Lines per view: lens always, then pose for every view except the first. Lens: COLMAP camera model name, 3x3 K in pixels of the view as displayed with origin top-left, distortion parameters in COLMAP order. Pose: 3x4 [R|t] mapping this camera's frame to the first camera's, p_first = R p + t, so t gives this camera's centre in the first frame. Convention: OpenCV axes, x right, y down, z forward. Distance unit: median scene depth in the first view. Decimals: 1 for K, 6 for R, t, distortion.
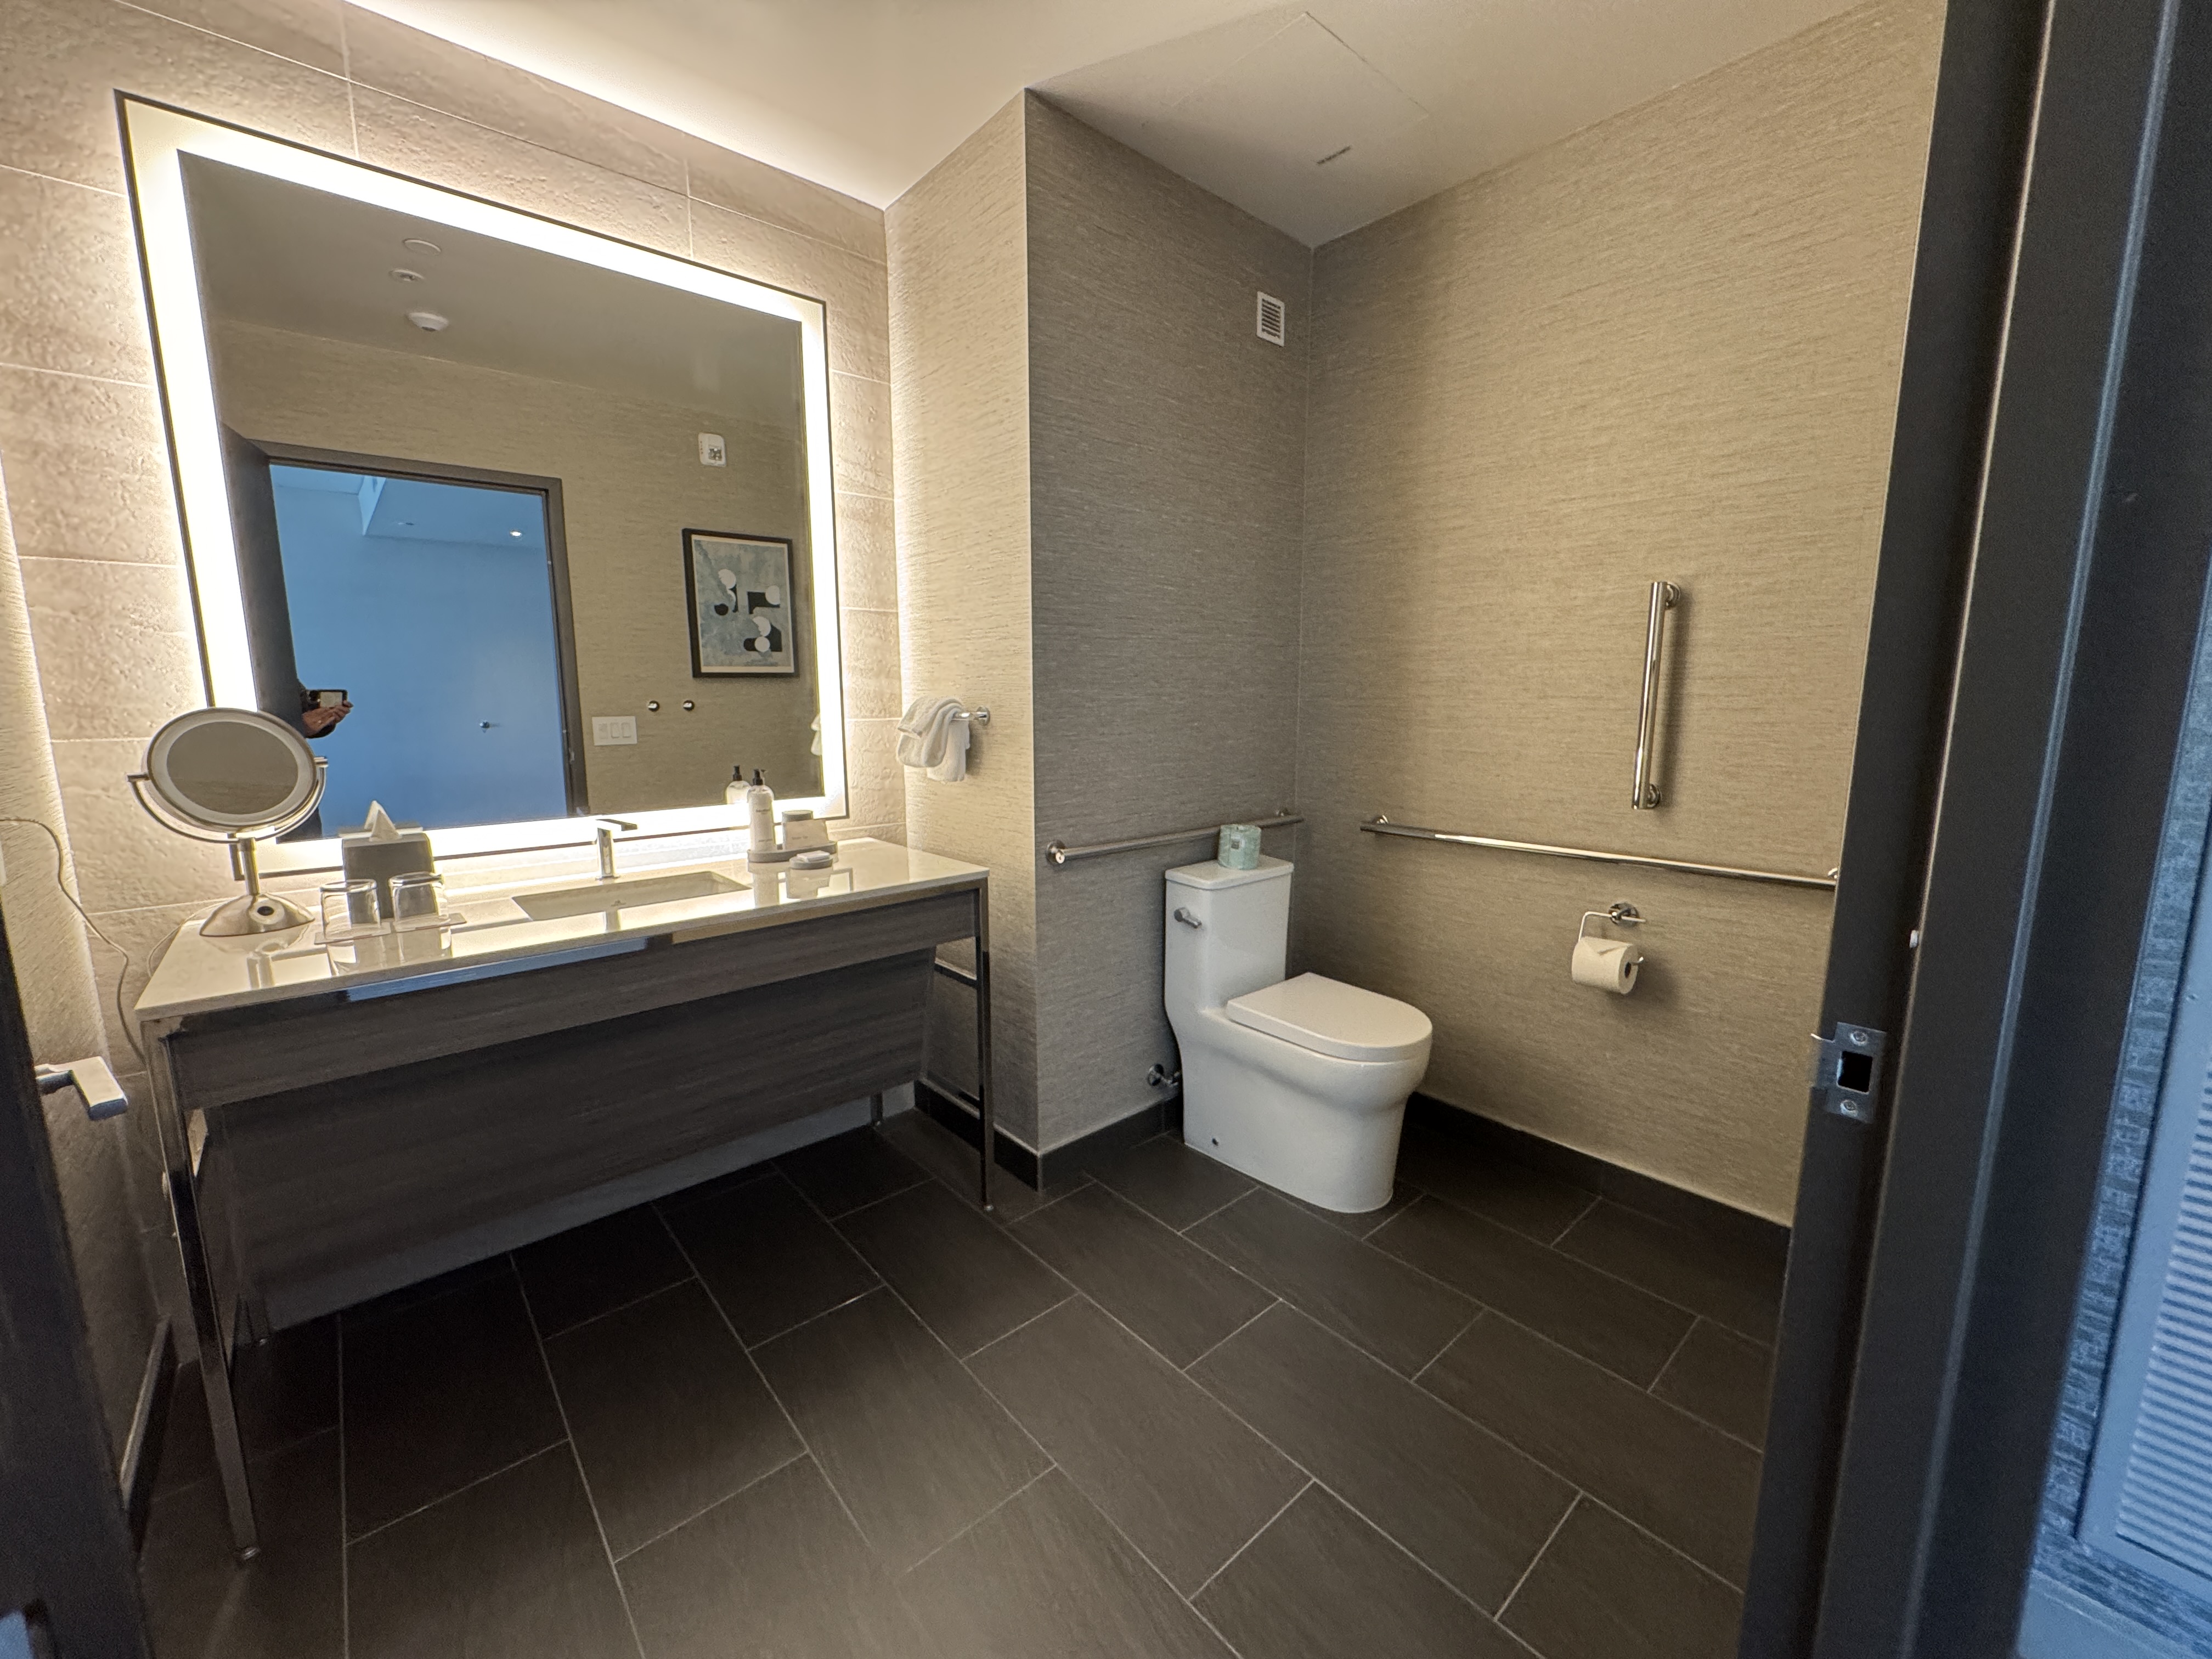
lens RADIAL K [[883.1, 0, 1102.2], [0, 883.1, 827.8], [0, 0, 1]] dist [-0.002572, 0.000449]
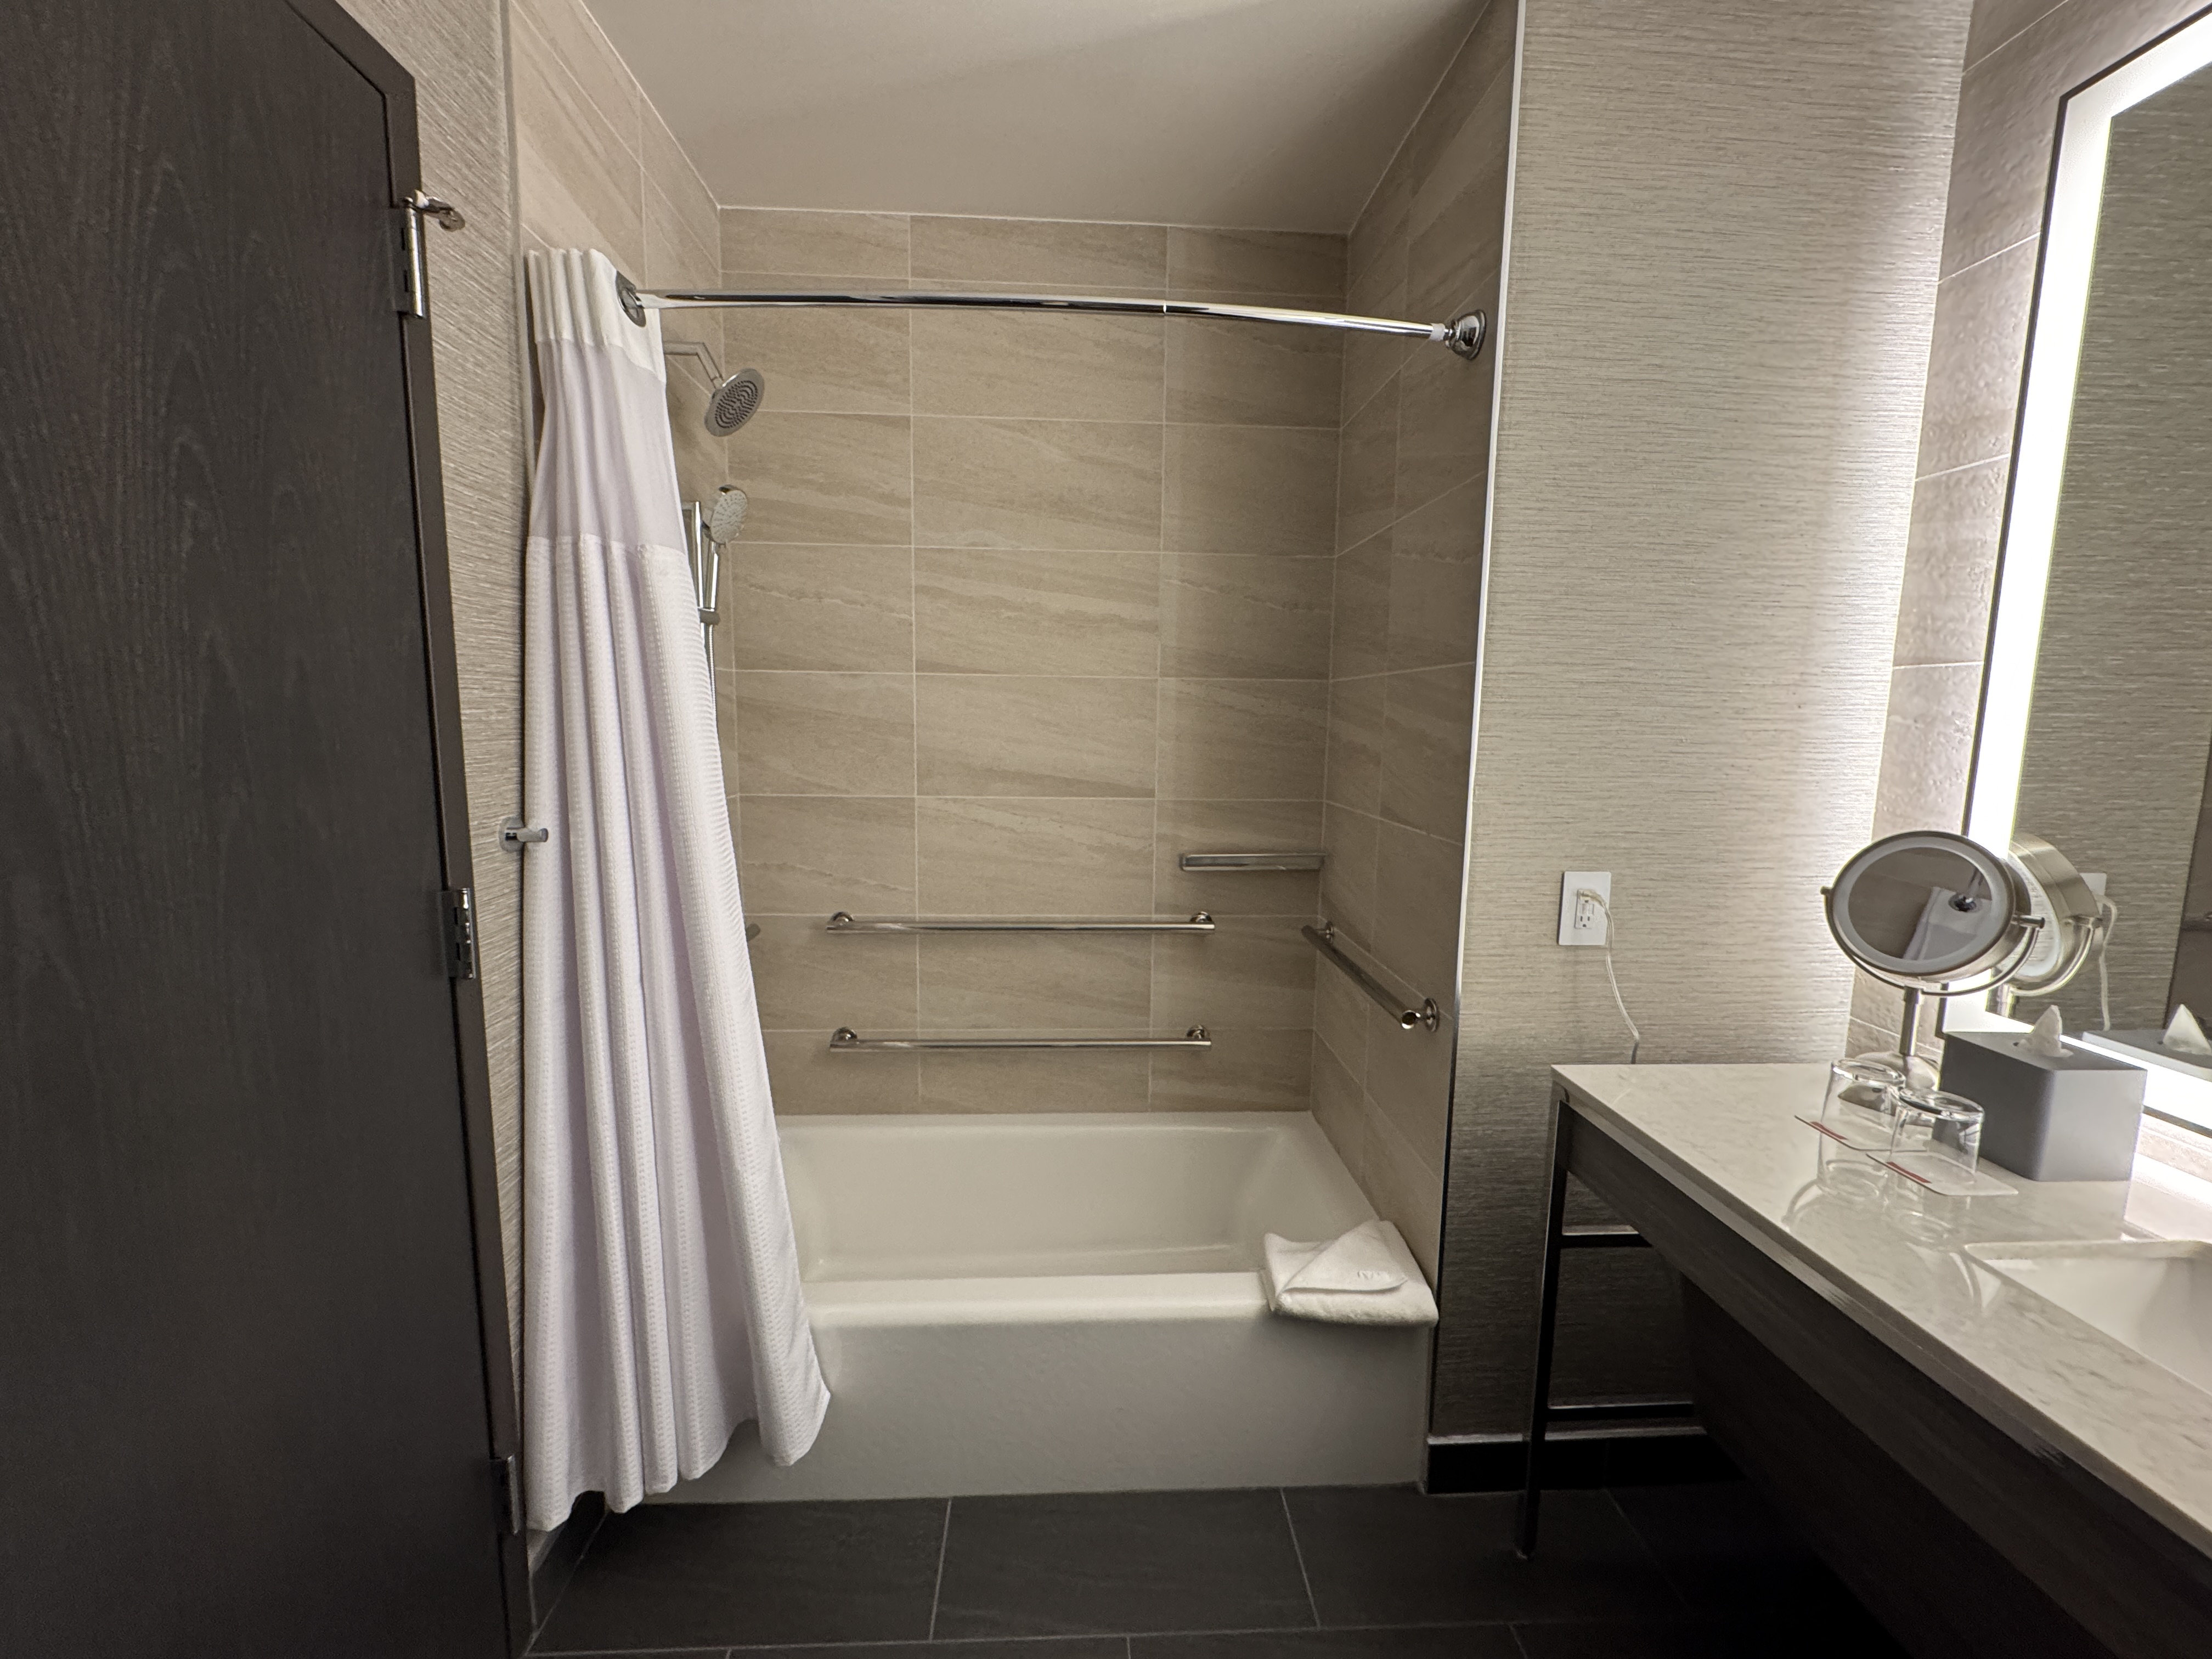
lens RADIAL K [[883.1, 0, 1102.2], [0, 883.1, 827.8], [0, 0, 1]] dist [-0.002572, 0.000449]
pose [[-0.622215, 0.093463, -0.777247, 0.066686], [-0.129740, 0.966807, 0.220119, -0.108330], [0.772021, 0.237801, -0.589435, 0.433295]]
